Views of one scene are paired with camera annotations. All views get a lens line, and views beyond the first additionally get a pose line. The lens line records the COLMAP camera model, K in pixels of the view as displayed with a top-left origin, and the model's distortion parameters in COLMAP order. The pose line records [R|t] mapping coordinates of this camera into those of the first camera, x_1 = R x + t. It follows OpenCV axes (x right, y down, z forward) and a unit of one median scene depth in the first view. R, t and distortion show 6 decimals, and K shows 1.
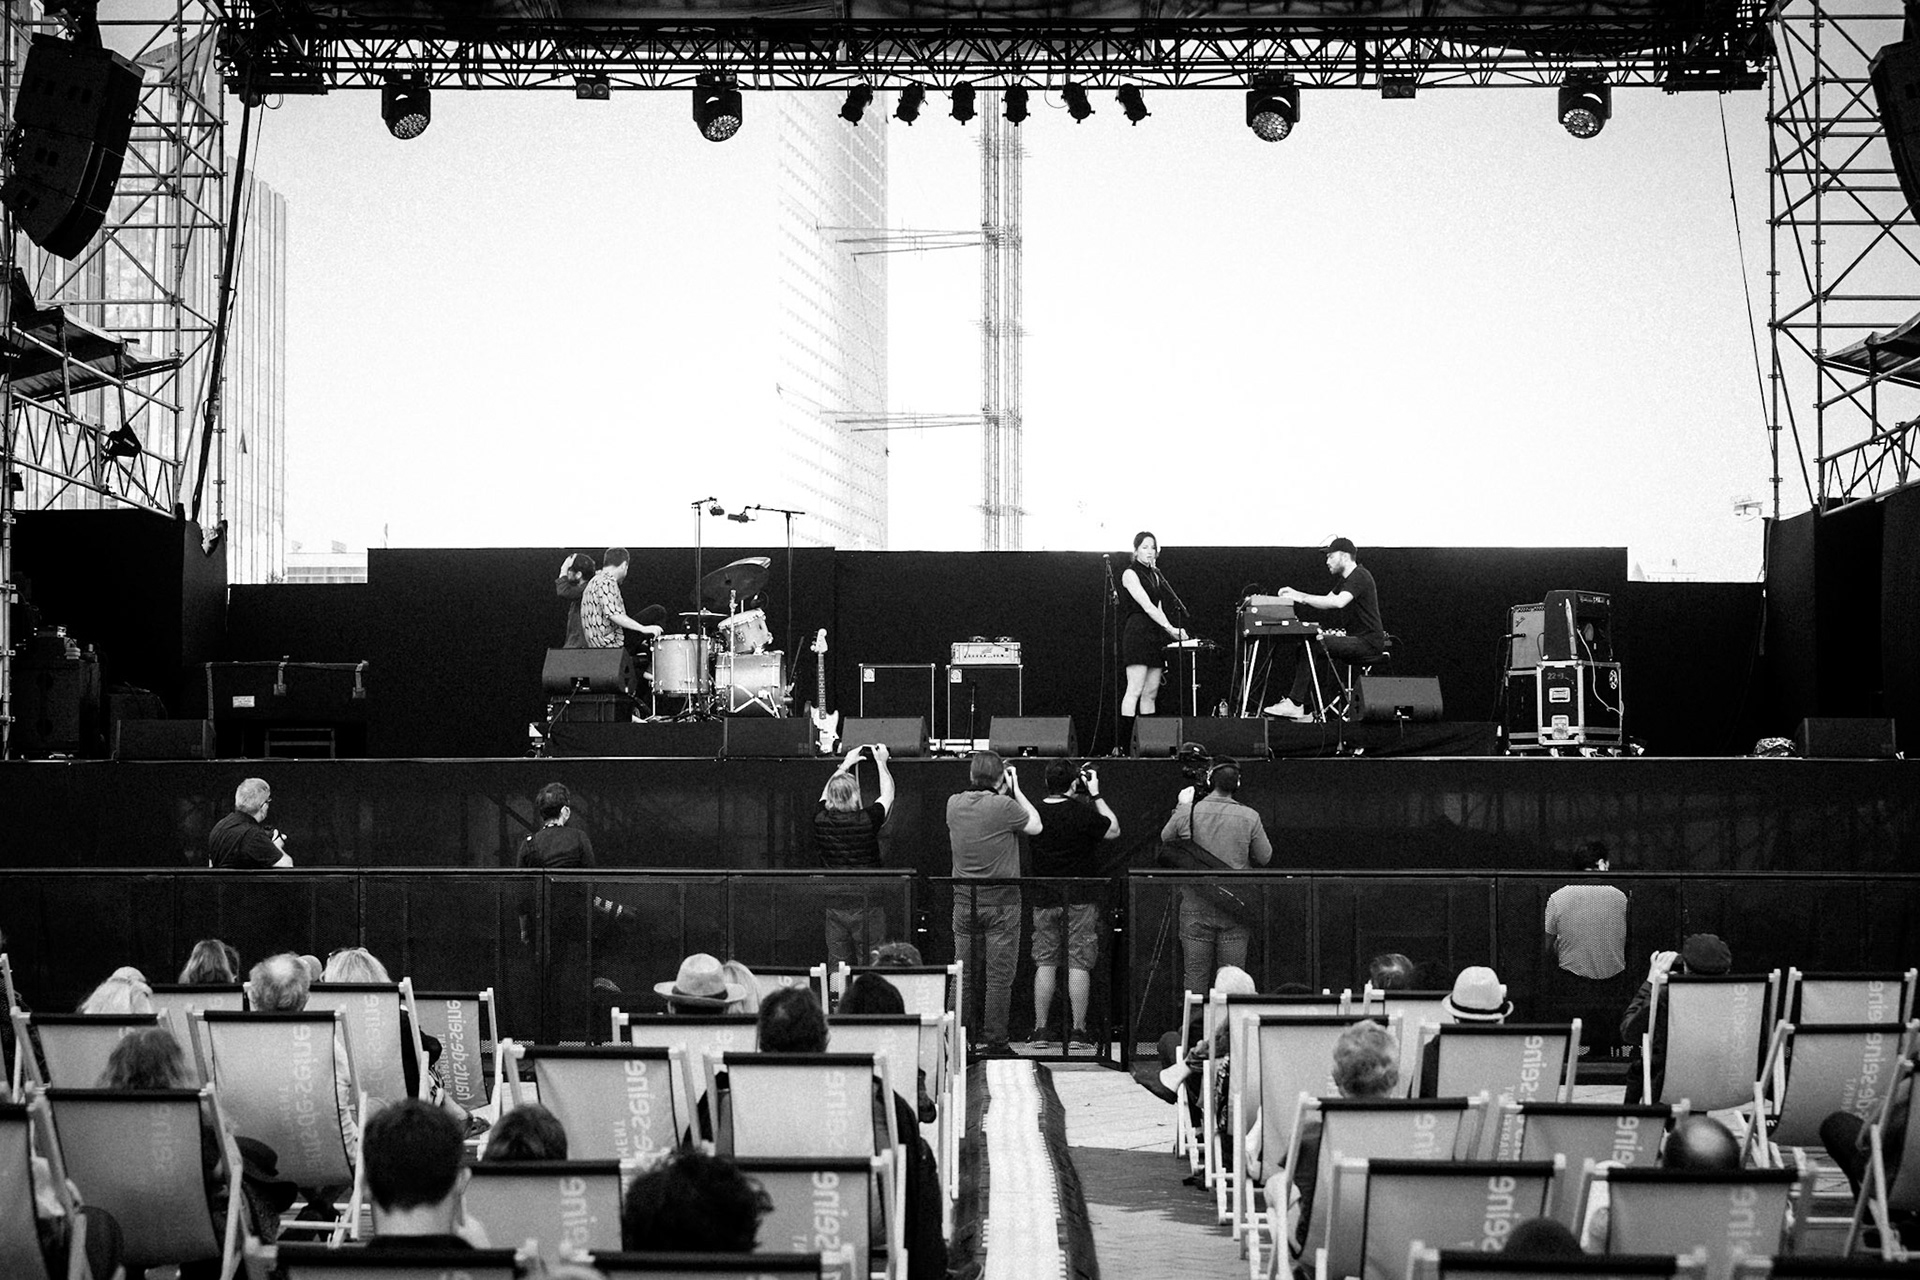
lens RADIAL K [[13896.6, 0, 960.0], [0, 13896.6, 640.0], [0, 0, 1]] dist [0.479709, -40.485560]
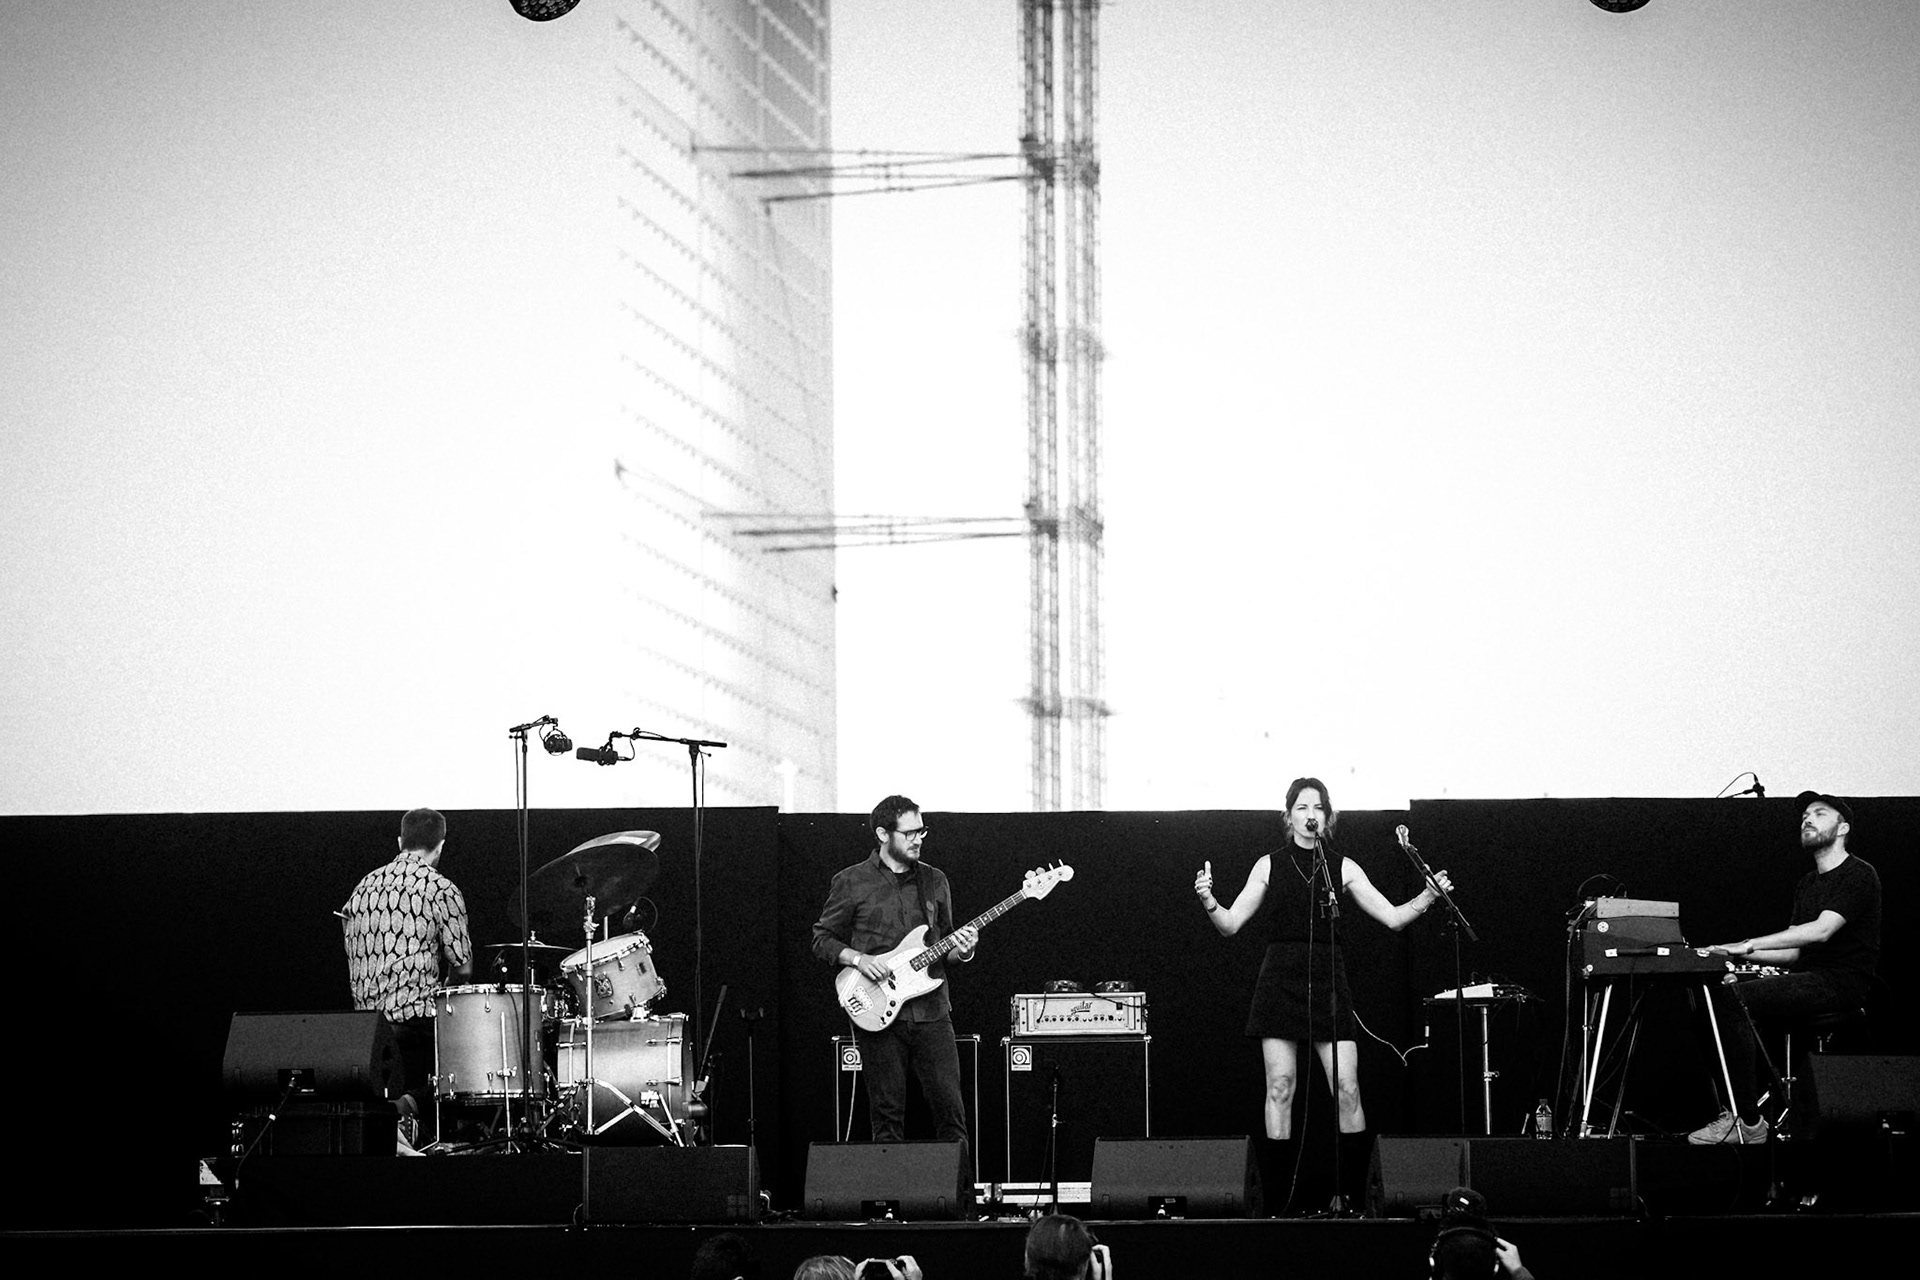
lens RADIAL K [[13896.6, 0, 960.0], [0, 13896.6, 640.0], [0, 0, 1]] dist [0.479709, -40.485560]
pose [[0.997939, -0.011171, -0.063187, 0.030847], [0.007681, 0.998445, -0.055207, 0.015882], [0.063705, 0.054608, 0.996474, 0.497892]]
